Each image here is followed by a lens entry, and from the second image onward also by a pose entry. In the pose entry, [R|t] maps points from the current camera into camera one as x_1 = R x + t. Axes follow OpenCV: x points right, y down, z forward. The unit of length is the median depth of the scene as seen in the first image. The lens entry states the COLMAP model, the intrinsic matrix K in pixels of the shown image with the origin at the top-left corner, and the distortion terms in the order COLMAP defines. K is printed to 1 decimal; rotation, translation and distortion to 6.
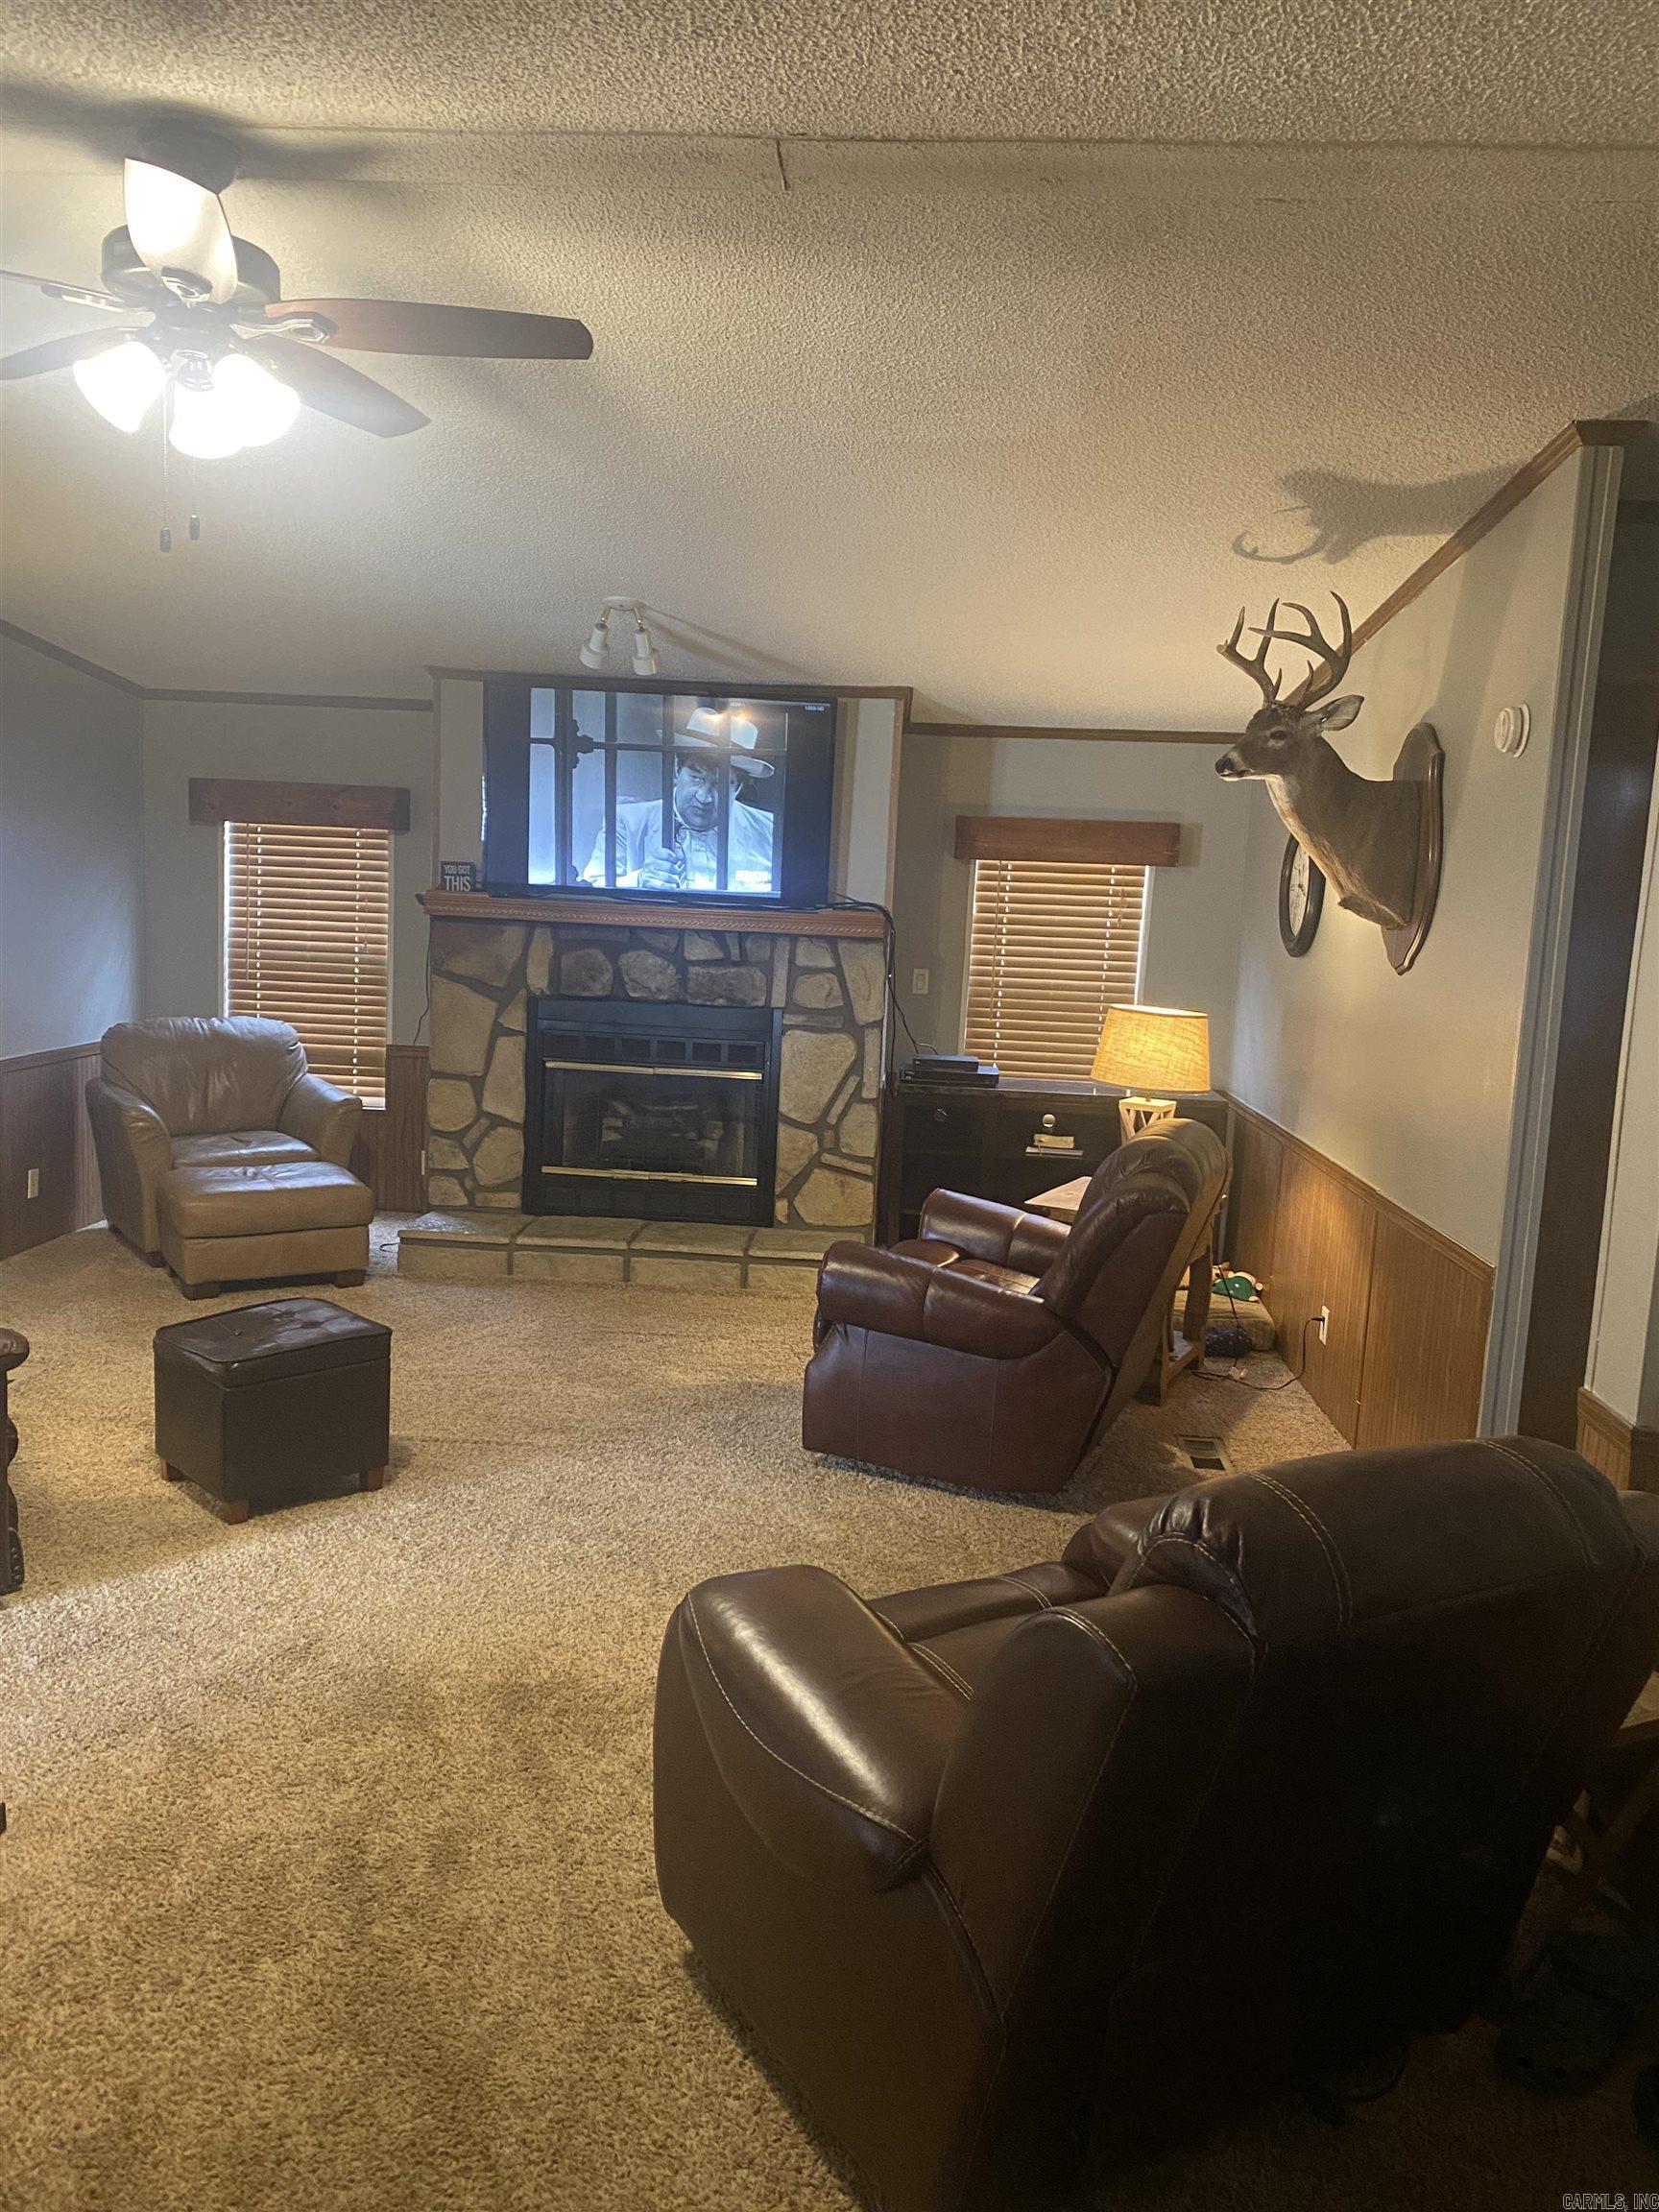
lens RADIAL K [[1682.3, 0, 836.5], [0, 1682.3, 1112.4], [0, 0, 1]] dist [0.033979, -0.031869]
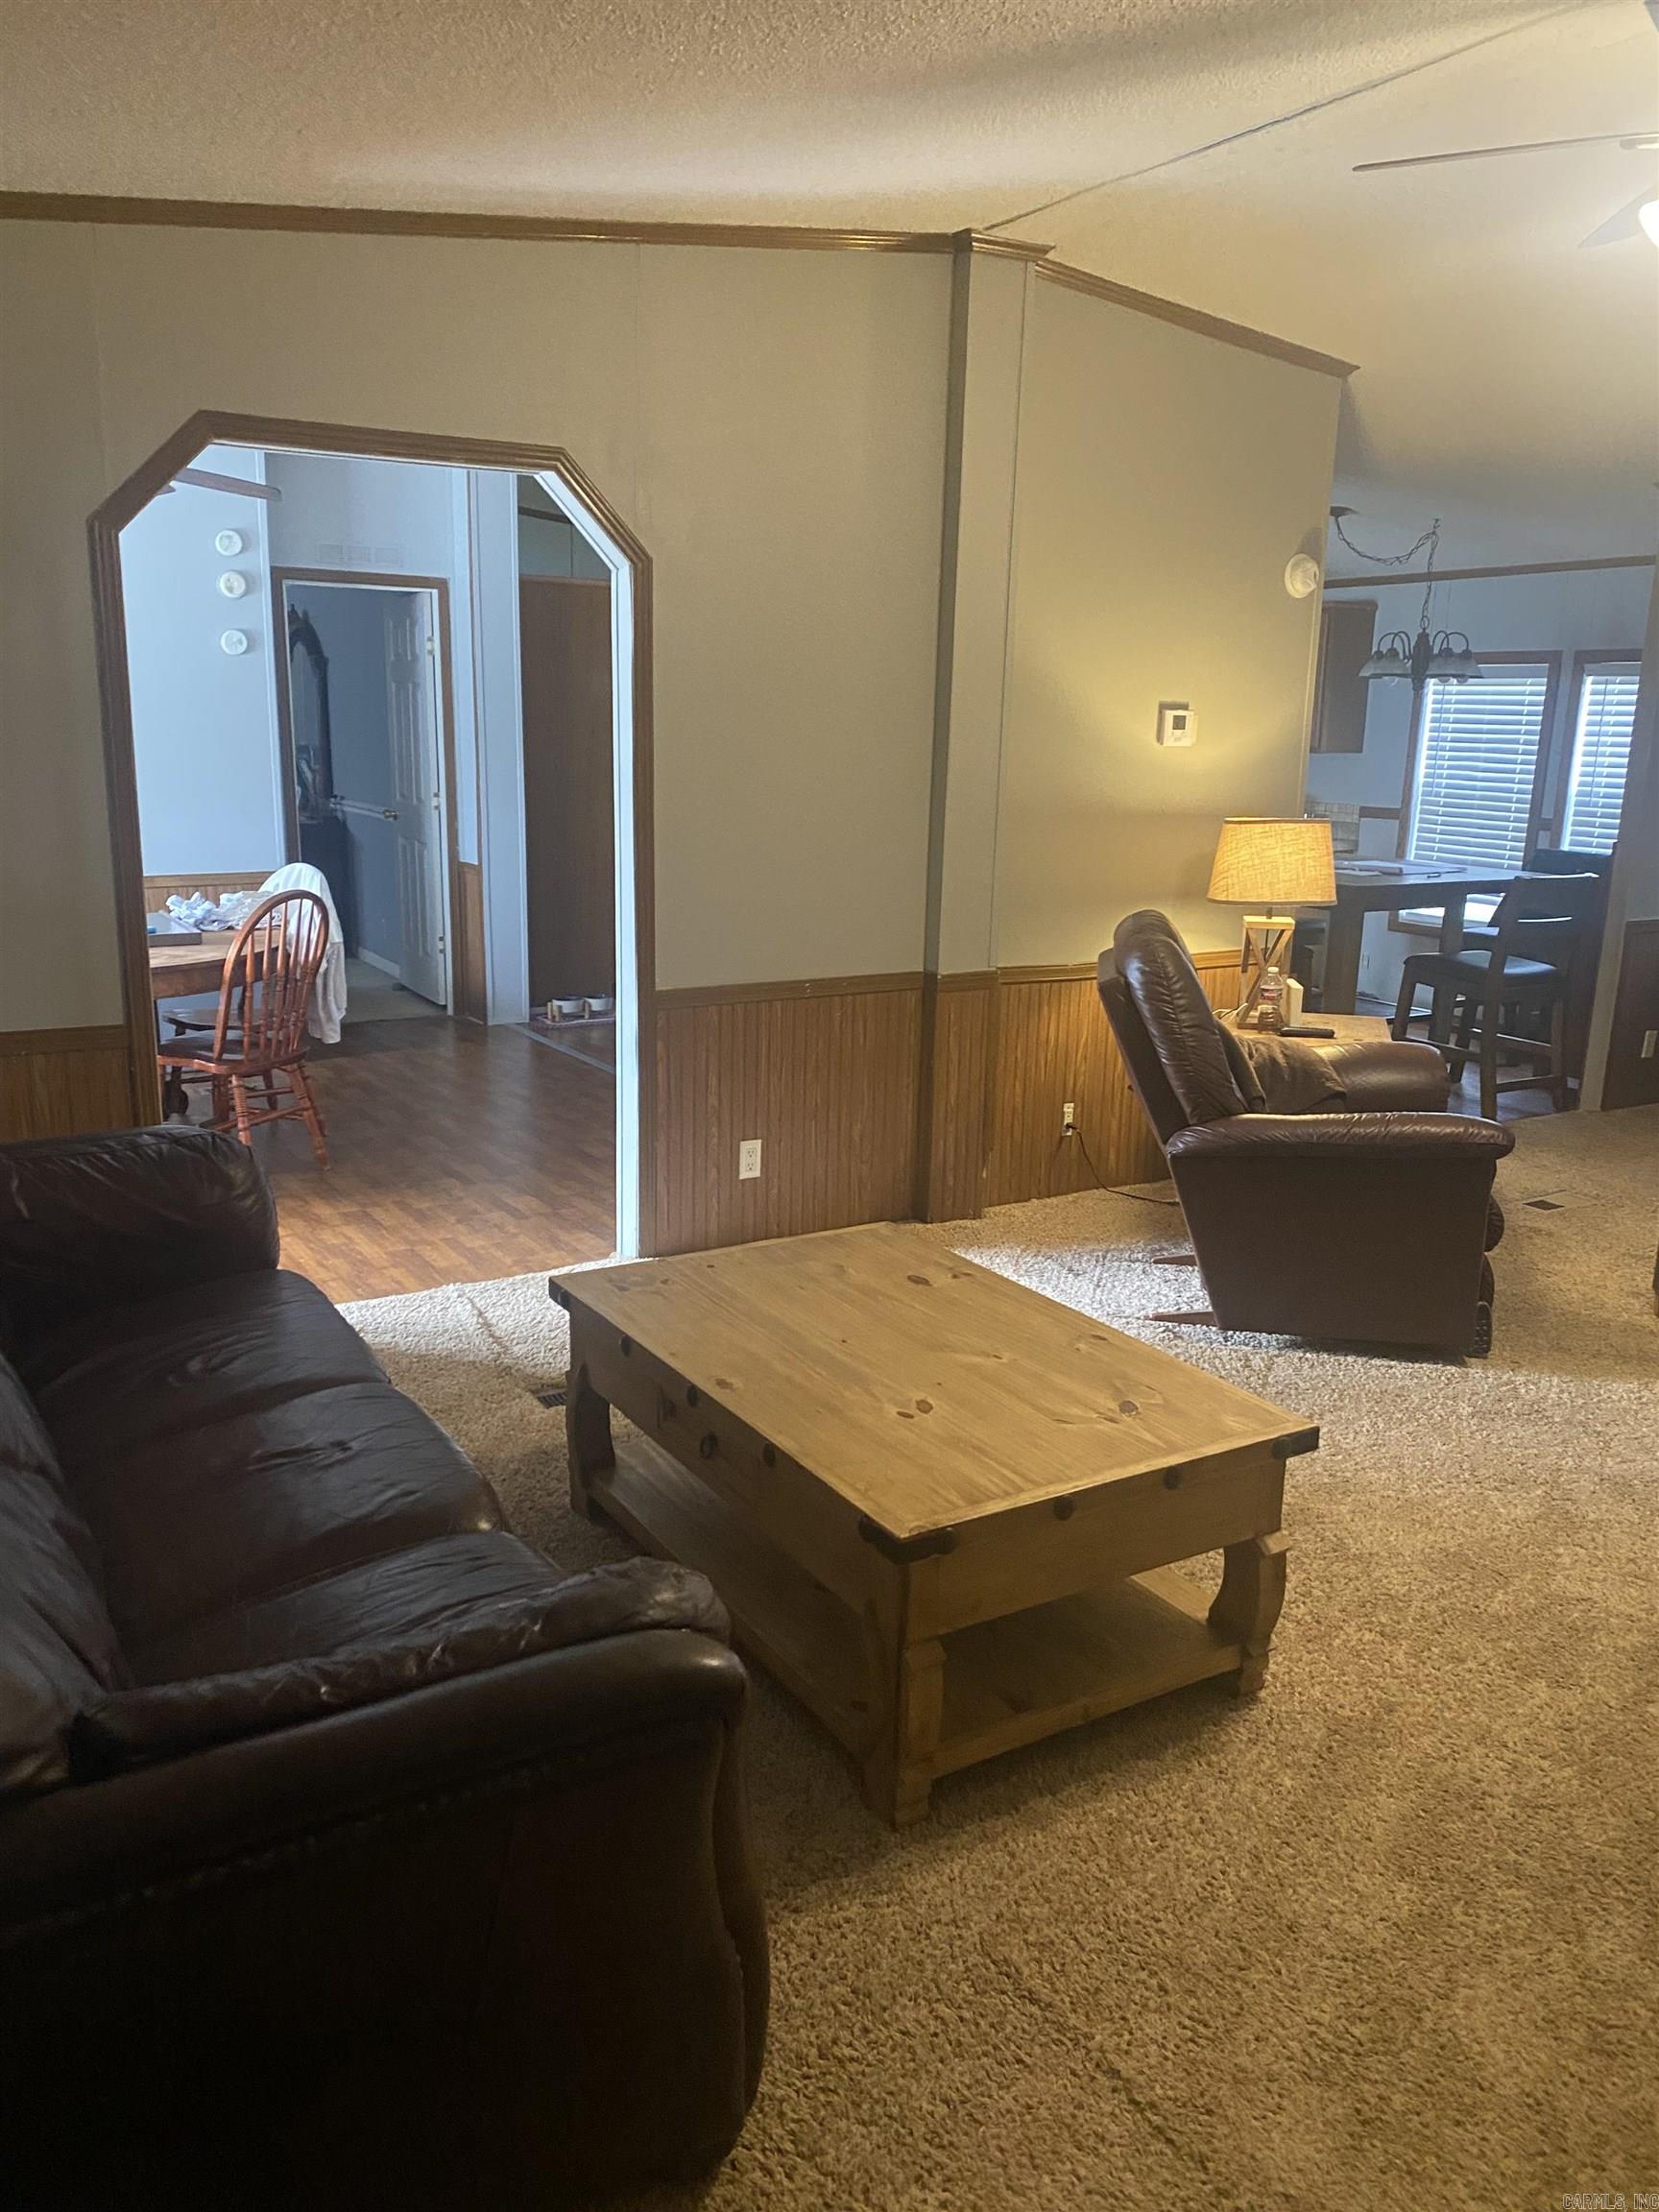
lens RADIAL K [[1682.3, 0, 828.0], [0, 1682.3, 1111.9], [0, 0, 1]] dist [0.033979, -0.031869]
pose [[0.580270, 0.165991, -0.797329, 0.081826], [-0.115085, 0.985898, 0.121493, 0.019605], [0.806252, 0.021262, 0.591190, -0.015138]]
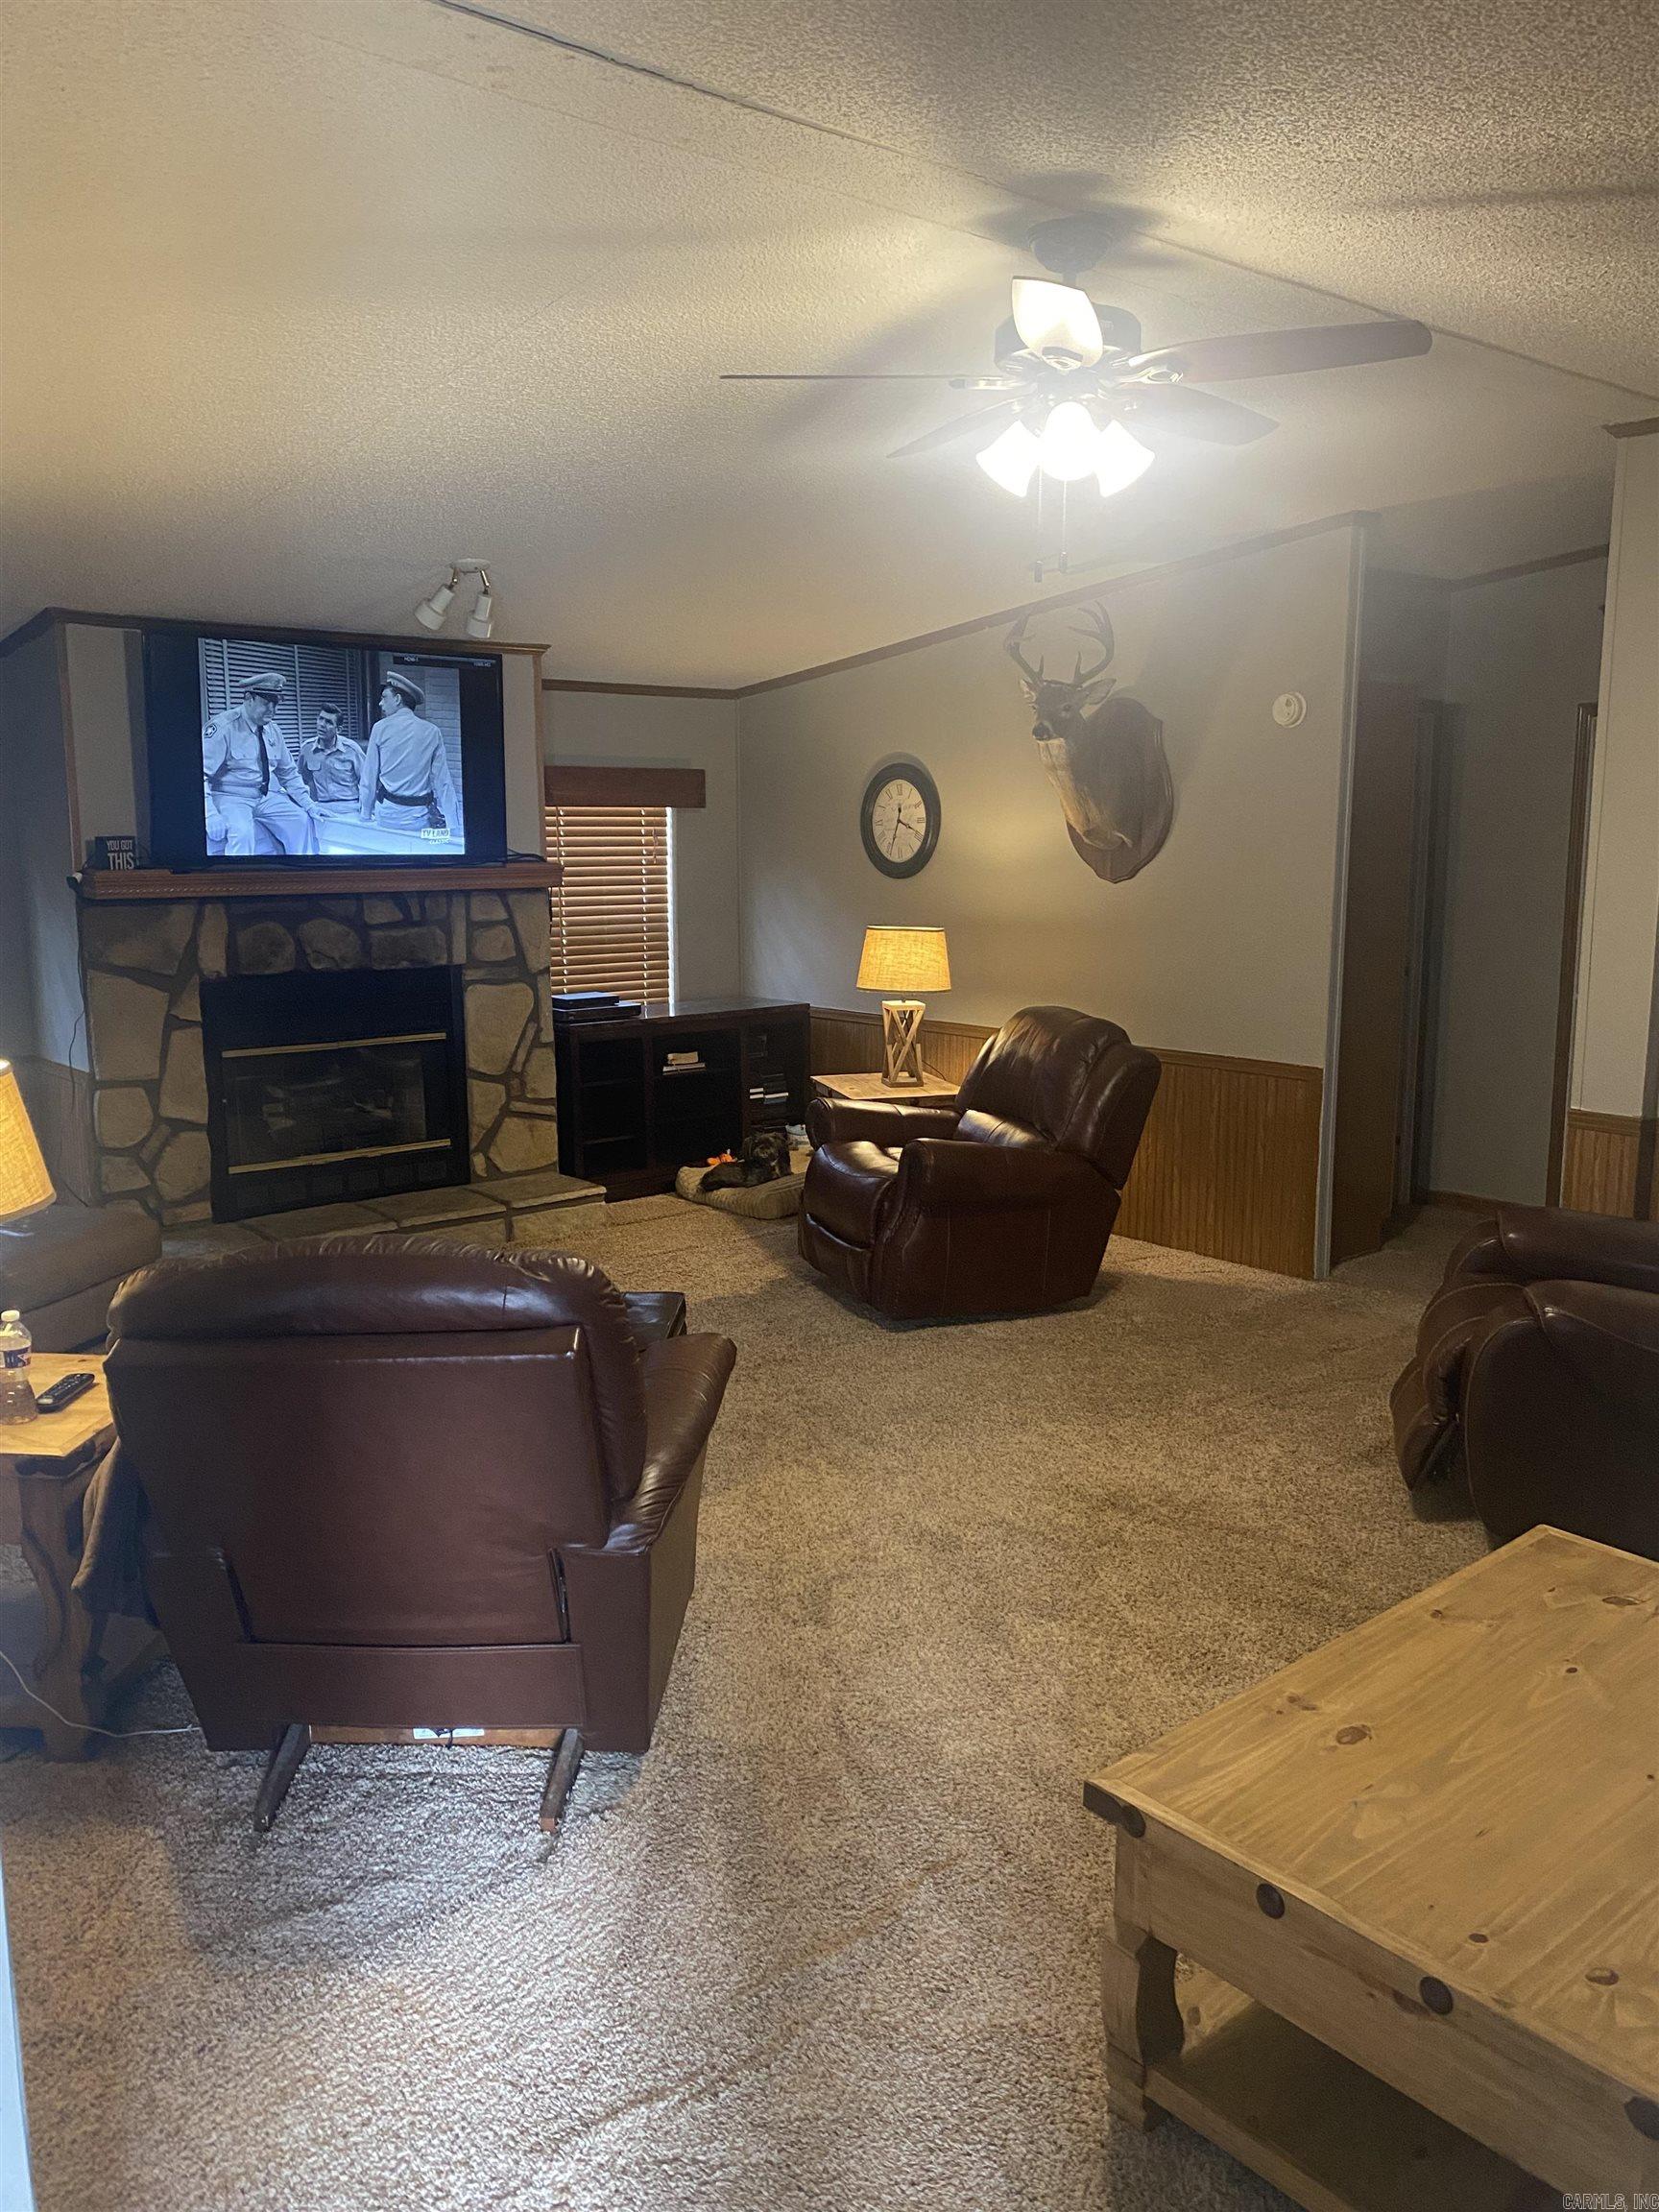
lens RADIAL K [[1682.3, 0, 847.0], [0, 1682.3, 1104.7], [0, 0, 1]] dist [0.033979, -0.031869]
pose [[0.713113, -0.161599, 0.682170, -0.566731], [0.130633, 0.986657, 0.097170, -0.047250], [-0.688771, 0.019821, 0.724708, 0.115811]]
